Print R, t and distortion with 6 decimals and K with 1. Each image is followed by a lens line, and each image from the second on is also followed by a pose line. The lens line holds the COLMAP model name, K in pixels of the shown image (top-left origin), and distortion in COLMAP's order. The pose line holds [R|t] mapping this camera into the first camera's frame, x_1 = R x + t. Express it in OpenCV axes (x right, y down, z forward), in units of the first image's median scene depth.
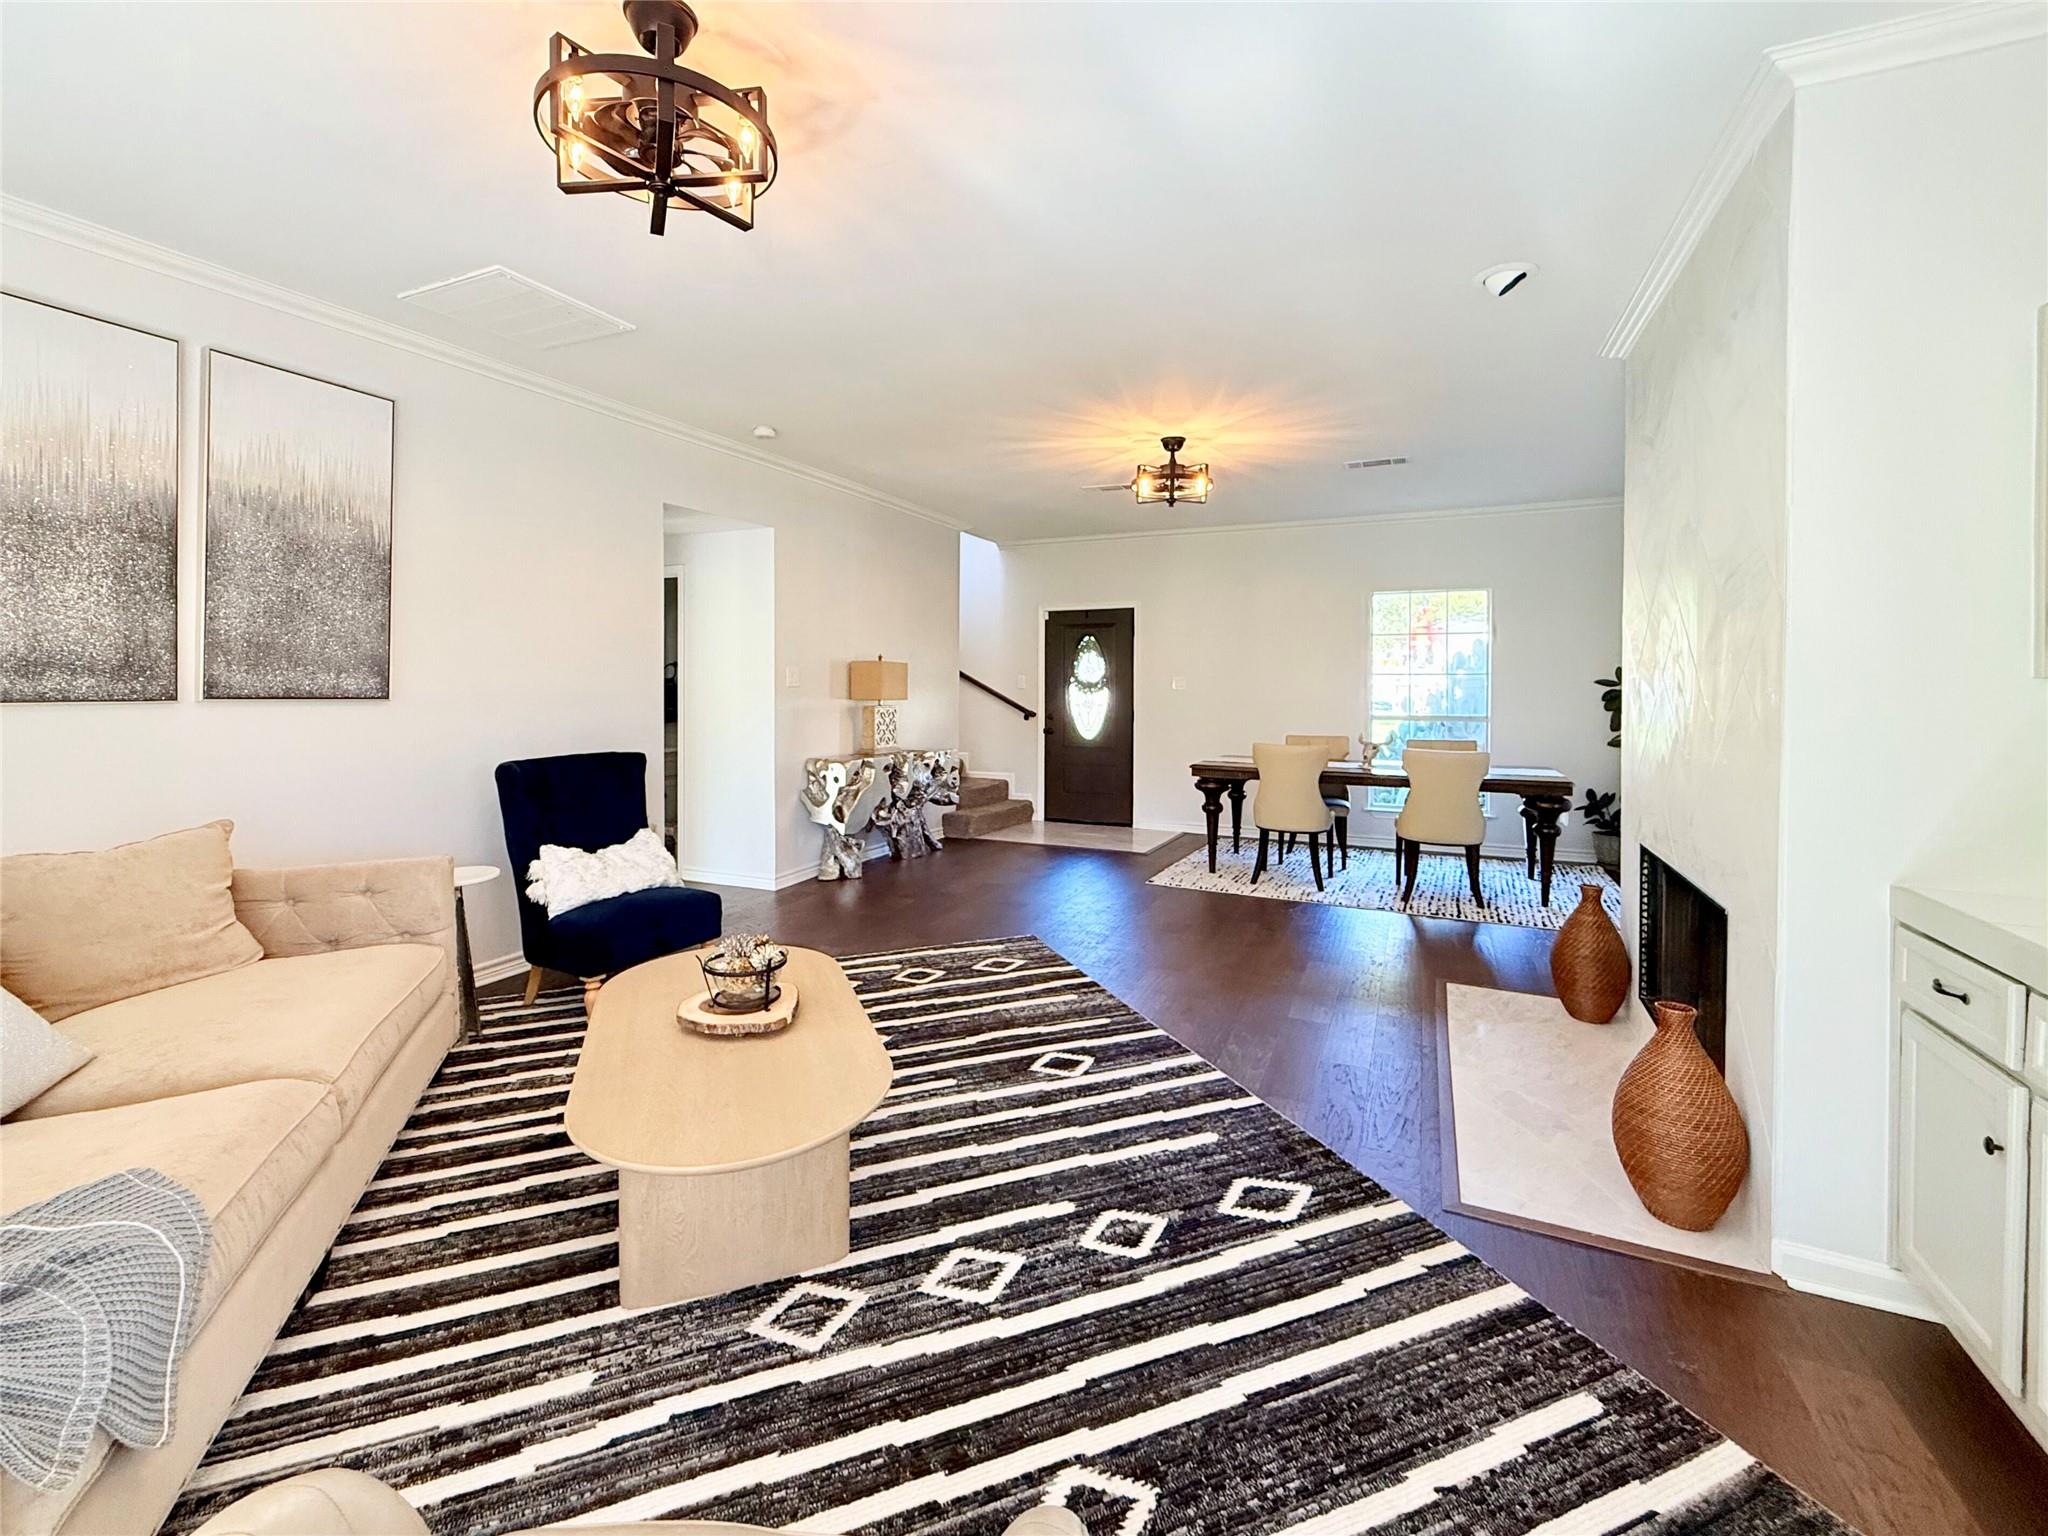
lens RADIAL K [[906.2, 0, 1027.3], [0, 906.2, 678.3], [0, 0, 1]] dist [0.001248, 0.000233]
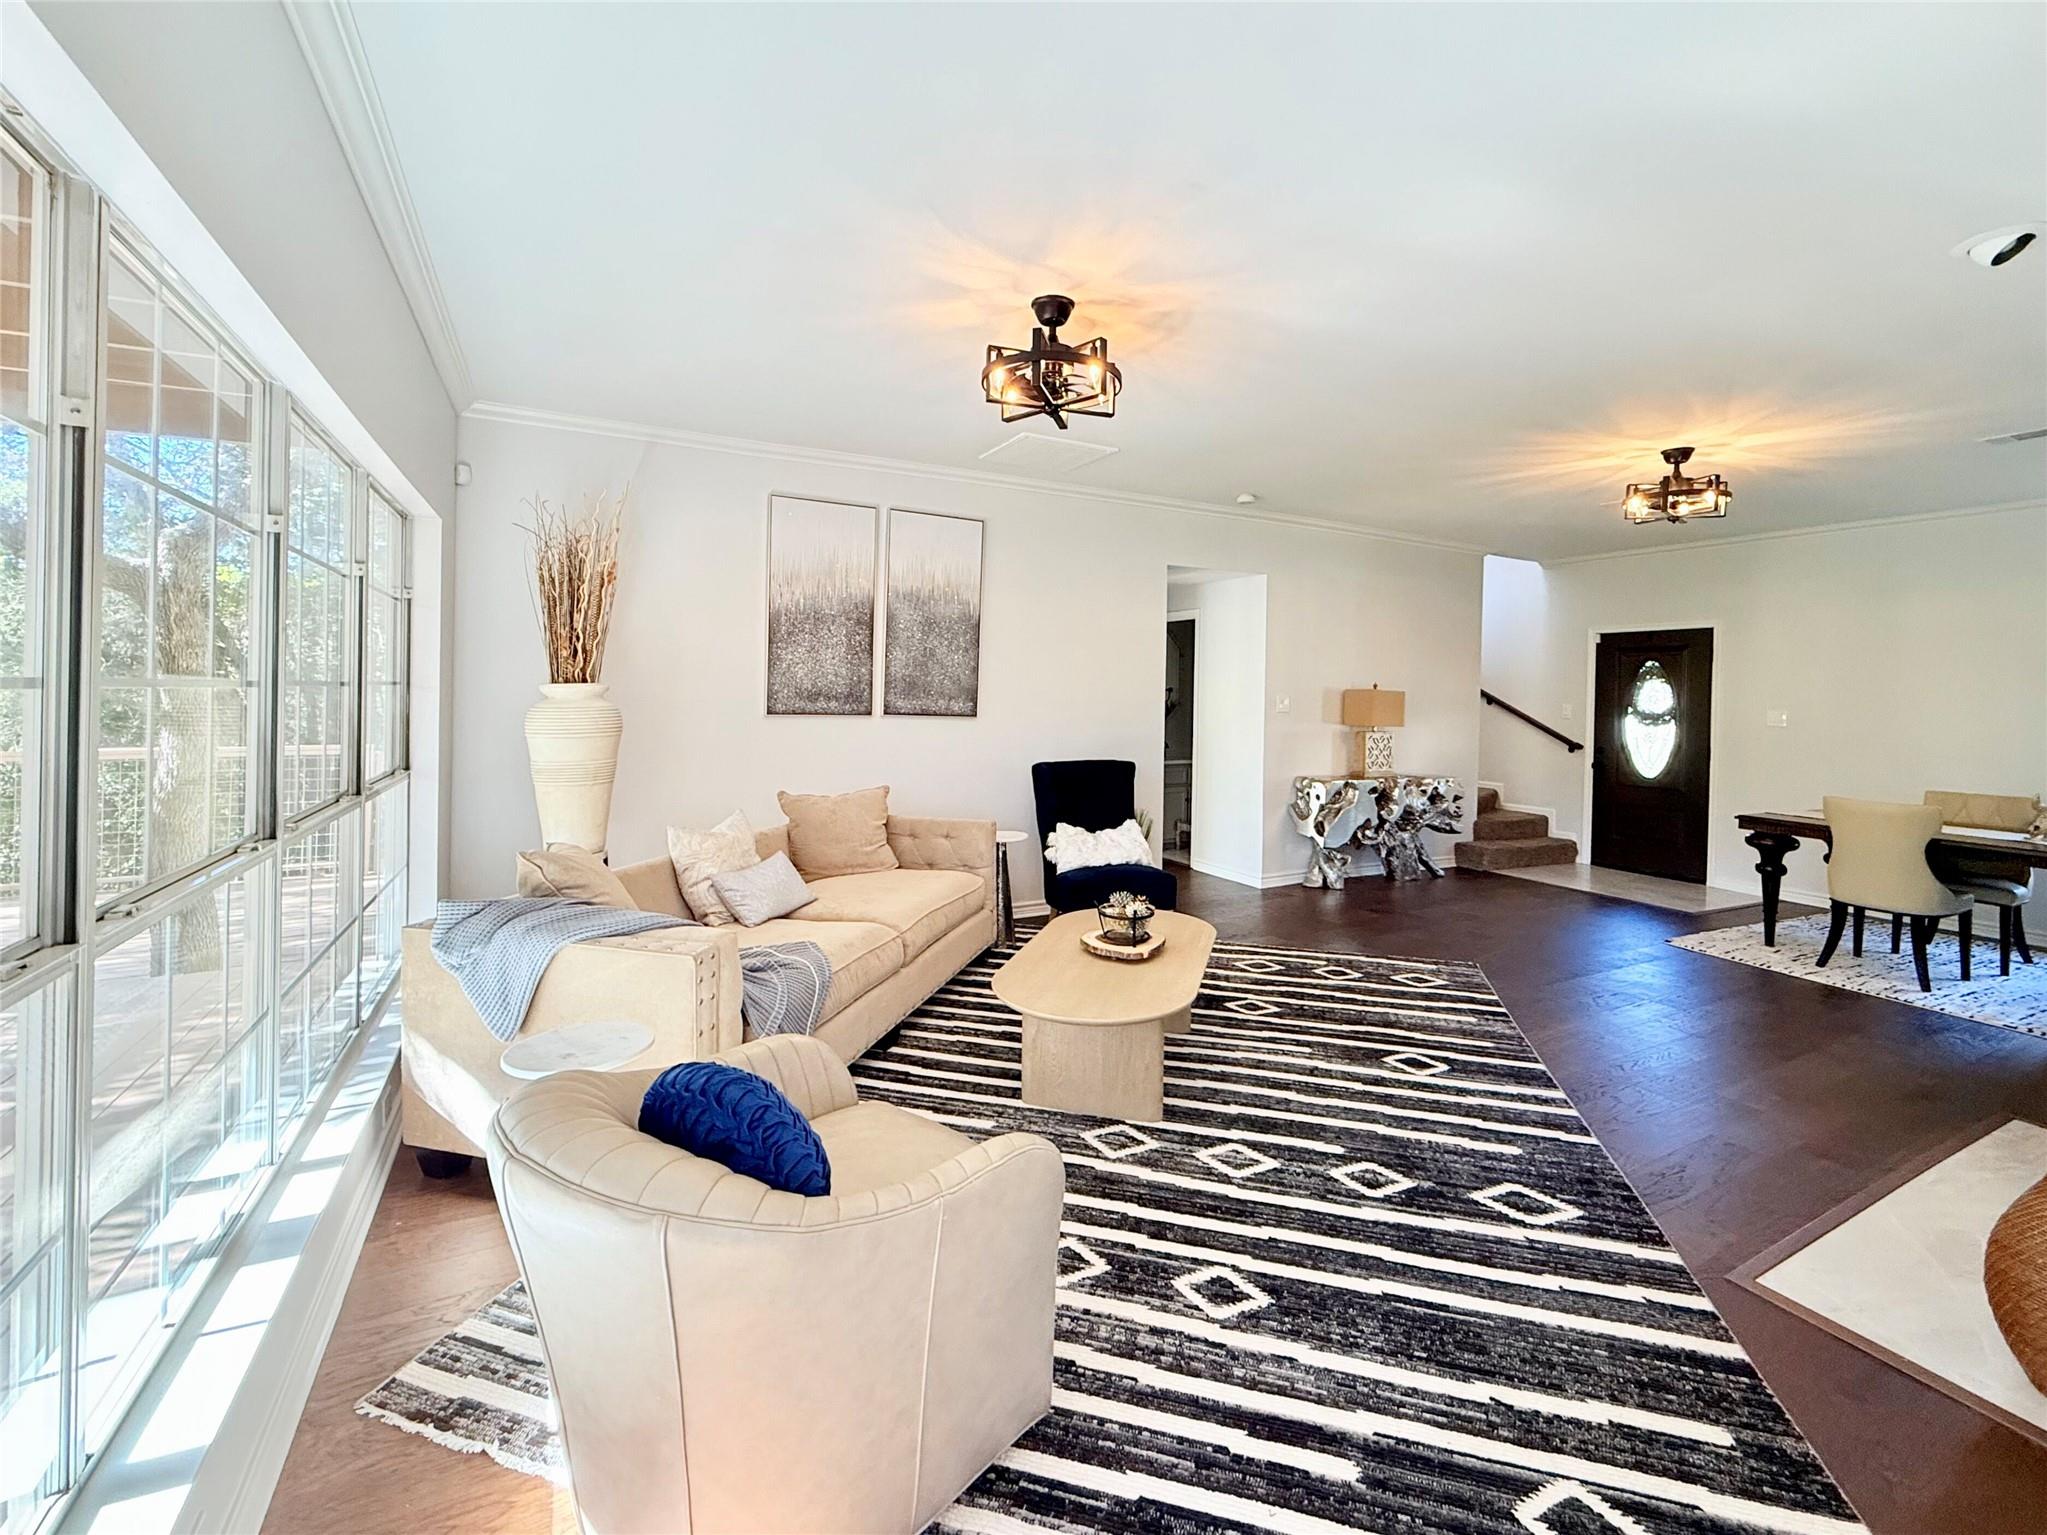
lens RADIAL K [[905.8, 0, 1026.8], [0, 905.8, 677.9], [0, 0, 1]] dist [0.001248, 0.000233]
pose [[0.790883, 0.003101, -0.611959, 0.354243], [-0.014035, 0.999816, -0.013072, -0.028298], [0.611806, 0.018927, 0.790782, -0.188874]]
